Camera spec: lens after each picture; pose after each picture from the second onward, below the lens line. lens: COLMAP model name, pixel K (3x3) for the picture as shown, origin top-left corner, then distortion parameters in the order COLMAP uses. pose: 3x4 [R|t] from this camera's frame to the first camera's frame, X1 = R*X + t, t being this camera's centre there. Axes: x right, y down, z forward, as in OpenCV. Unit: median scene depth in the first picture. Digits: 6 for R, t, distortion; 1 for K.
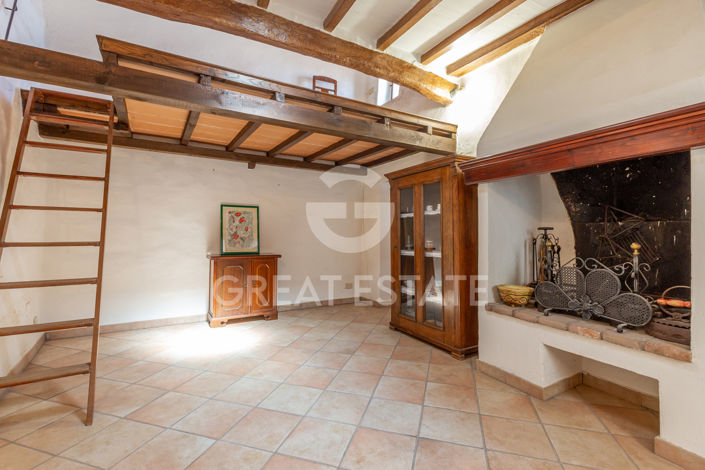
lens RADIAL K [[316.4, 0, 349.8], [0, 316.4, 231.9], [0, 0, 1]] dist [0.002729, -0.000753]
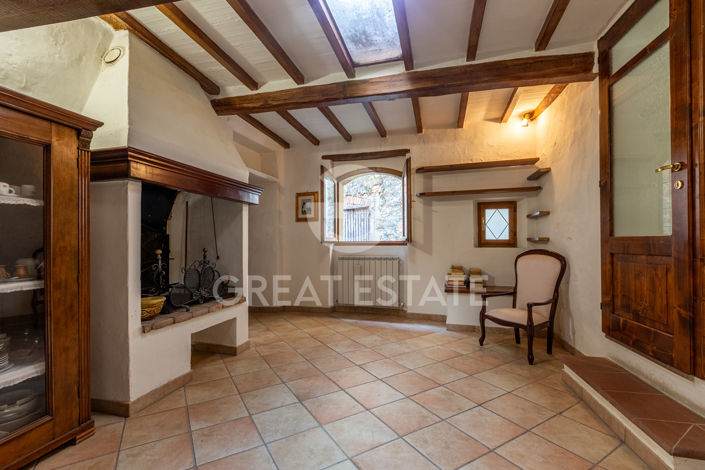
lens RADIAL K [[316.4, 0, 347.8], [0, 316.4, 238.2], [0, 0, 1]] dist [0.002729, -0.000753]
pose [[-0.734768, 0.004699, 0.678302, -0.649511], [-0.003852, 0.999931, -0.011100, -0.003570], [-0.678307, -0.010769, -0.734700, 1.470827]]
